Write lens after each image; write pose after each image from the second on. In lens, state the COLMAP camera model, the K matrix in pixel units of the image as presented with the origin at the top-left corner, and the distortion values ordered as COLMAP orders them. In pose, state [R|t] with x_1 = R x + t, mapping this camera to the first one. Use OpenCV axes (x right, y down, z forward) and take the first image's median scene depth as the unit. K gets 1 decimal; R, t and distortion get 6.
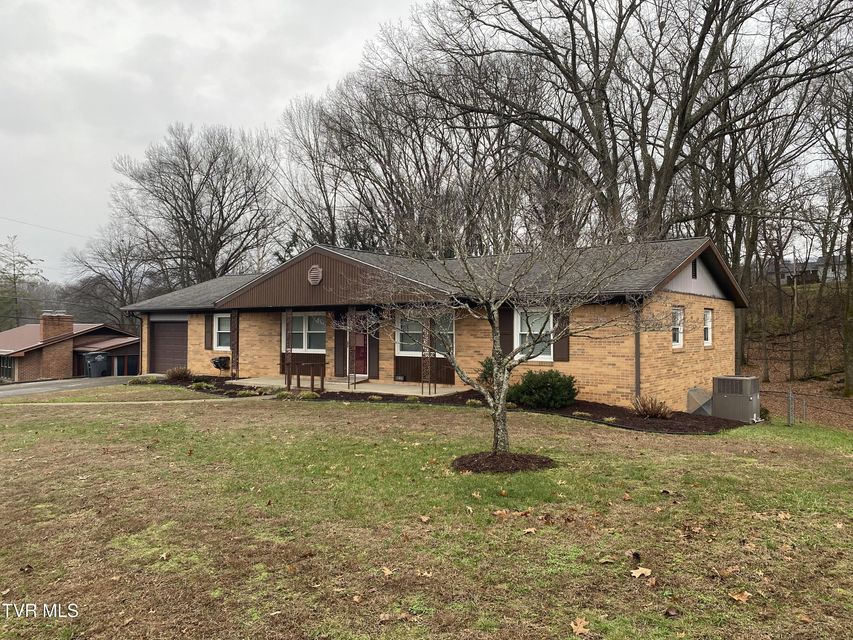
lens RADIAL K [[775.9, 0, 376.8], [0, 775.9, 319.4], [0, 0, 1]] dist [-0.000351, 0.005410]
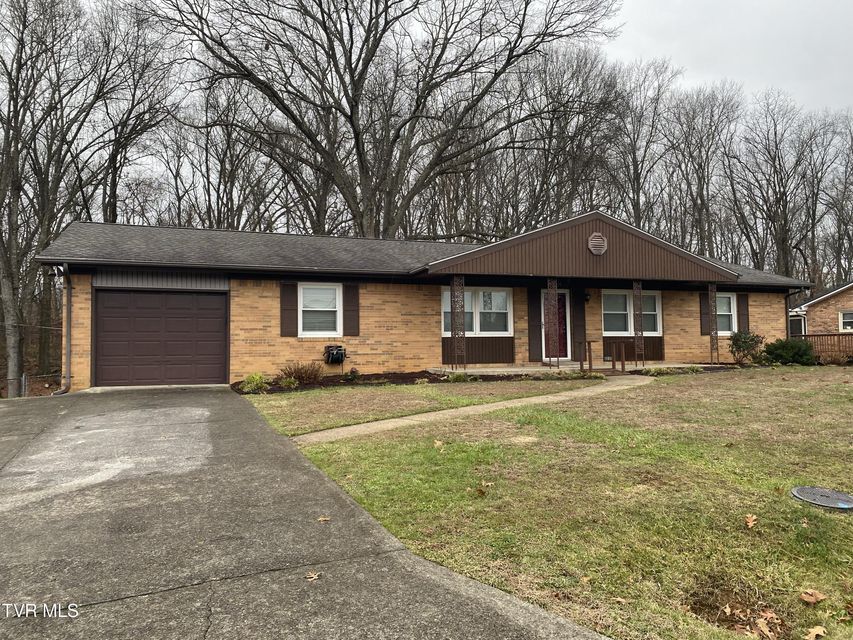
lens RADIAL K [[647.4, 0, 421.3], [0, 647.4, 320.9], [0, 0, 1]] dist [0.003987, 0.002034]
pose [[0.464041, 0.002876, 0.885809, -0.722064], [-0.013477, 0.999902, 0.003814, 0.024981], [-0.885711, -0.013708, 0.464034, 0.732113]]
